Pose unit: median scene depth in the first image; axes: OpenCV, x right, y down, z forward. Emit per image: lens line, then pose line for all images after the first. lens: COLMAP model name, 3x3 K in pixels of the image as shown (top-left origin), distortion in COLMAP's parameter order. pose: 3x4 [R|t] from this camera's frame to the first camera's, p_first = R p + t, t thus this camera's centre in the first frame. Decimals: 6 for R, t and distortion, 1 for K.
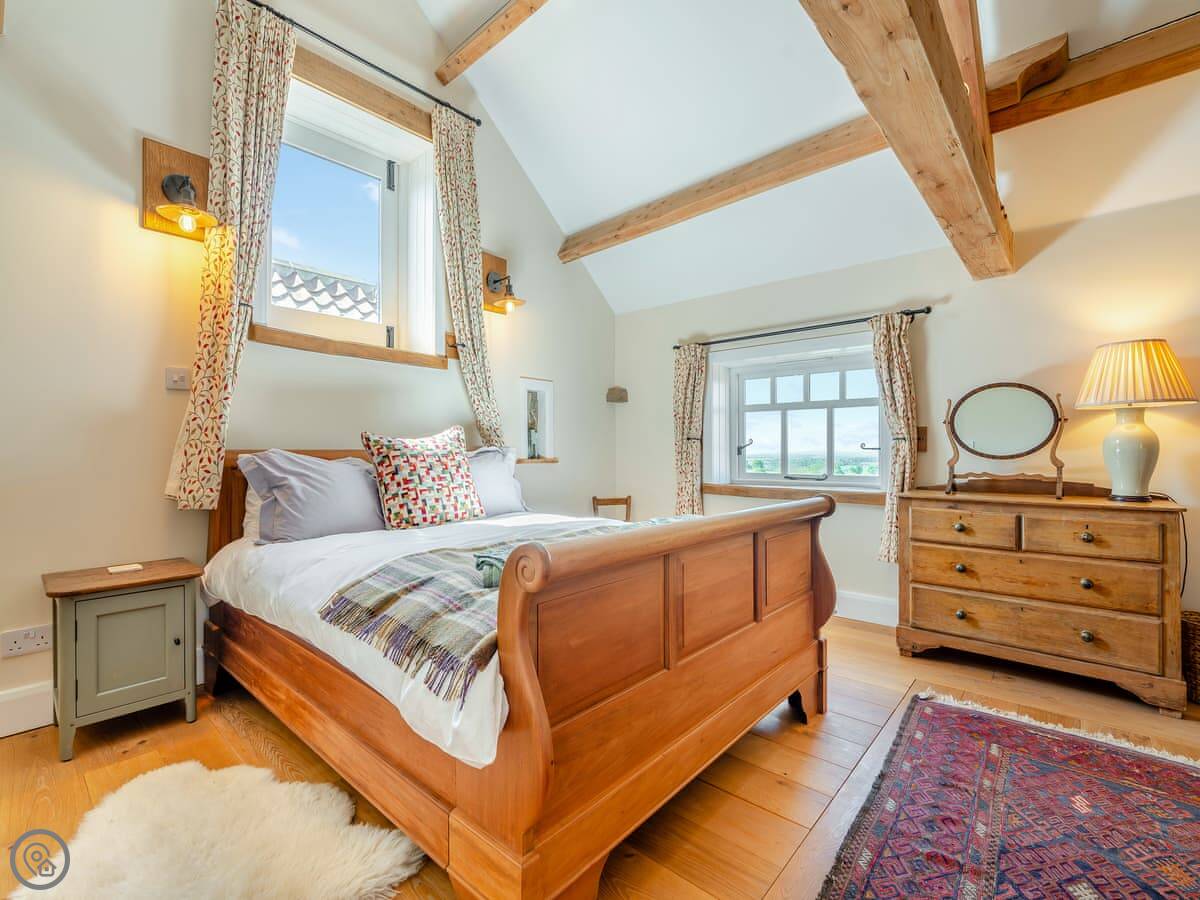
lens RADIAL K [[552.4, 0, 595.6], [0, 552.4, 456.6], [0, 0, 1]] dist [-0.003434, 0.000443]
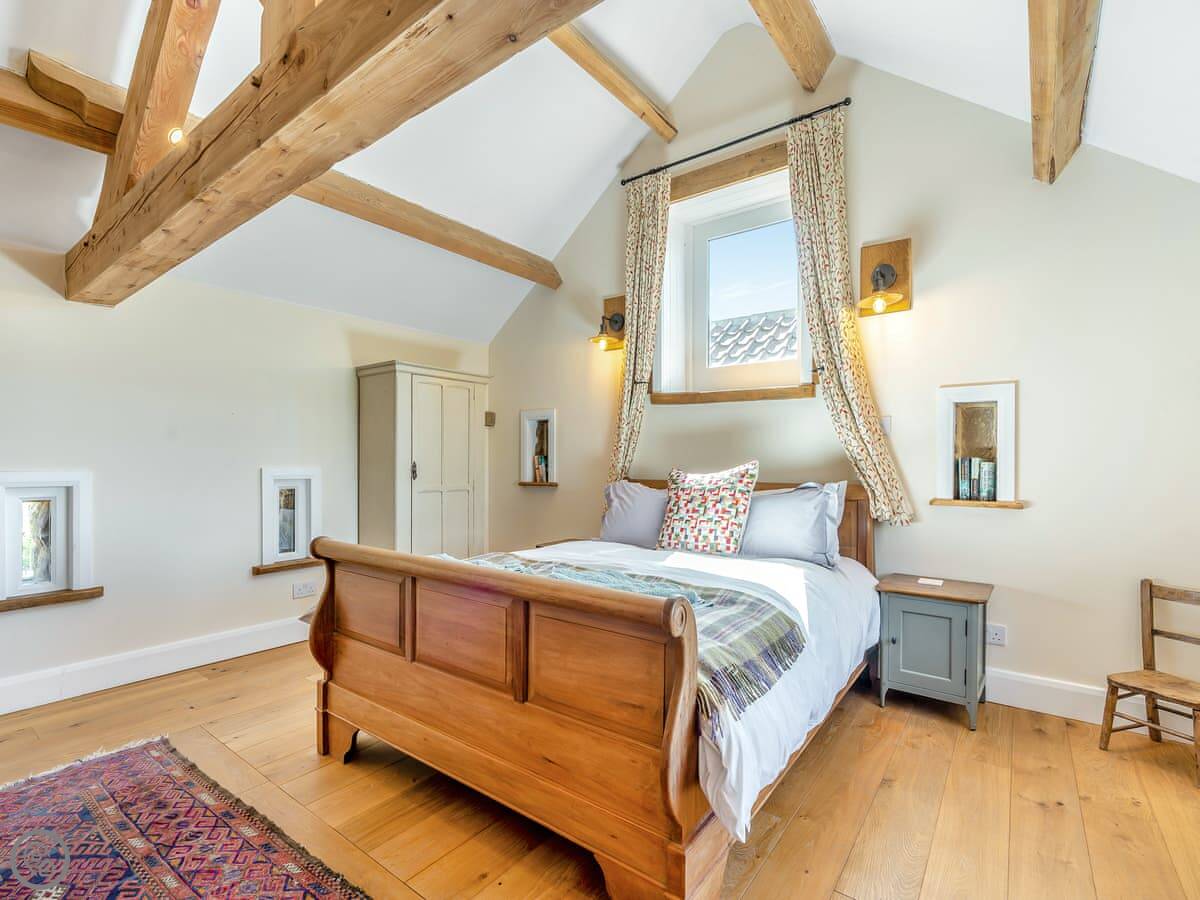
lens RADIAL K [[564.3, 0, 600.0], [0, 564.3, 465.4], [0, 0, 1]] dist [-0.000395, 0.000079]
pose [[0.090625, 0.009756, -0.995837, 0.711137], [-0.012786, 0.999881, 0.008632, -0.050556], [0.995803, 0.011951, 0.090739, 0.615226]]
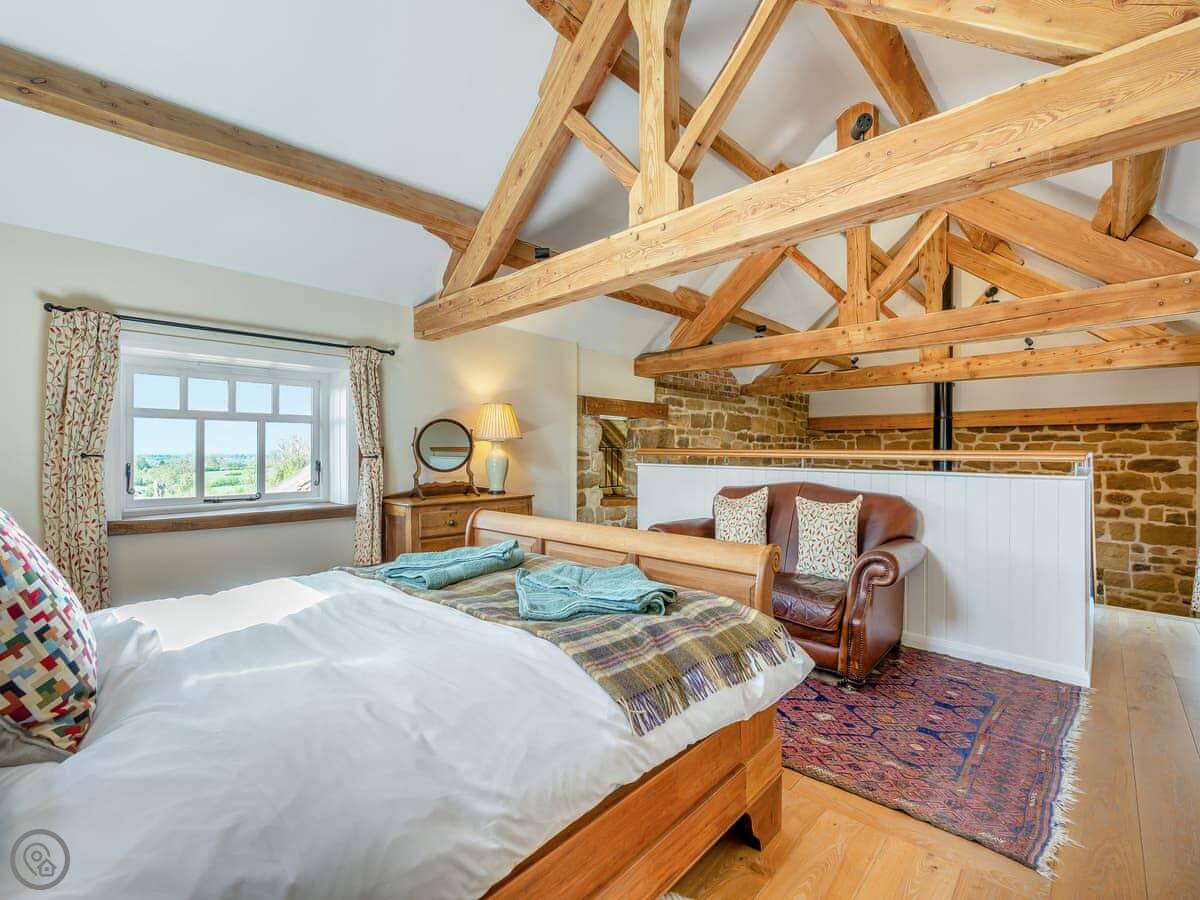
lens RADIAL K [[552.4, 0, 595.6], [0, 552.4, 456.6], [0, 0, 1]] dist [-0.003434, 0.000443]
pose [[0.012206, -0.014719, 0.999817, -0.678519], [0.007052, 0.999868, 0.014634, -0.052623], [-0.999901, 0.006872, 0.012308, 0.574109]]
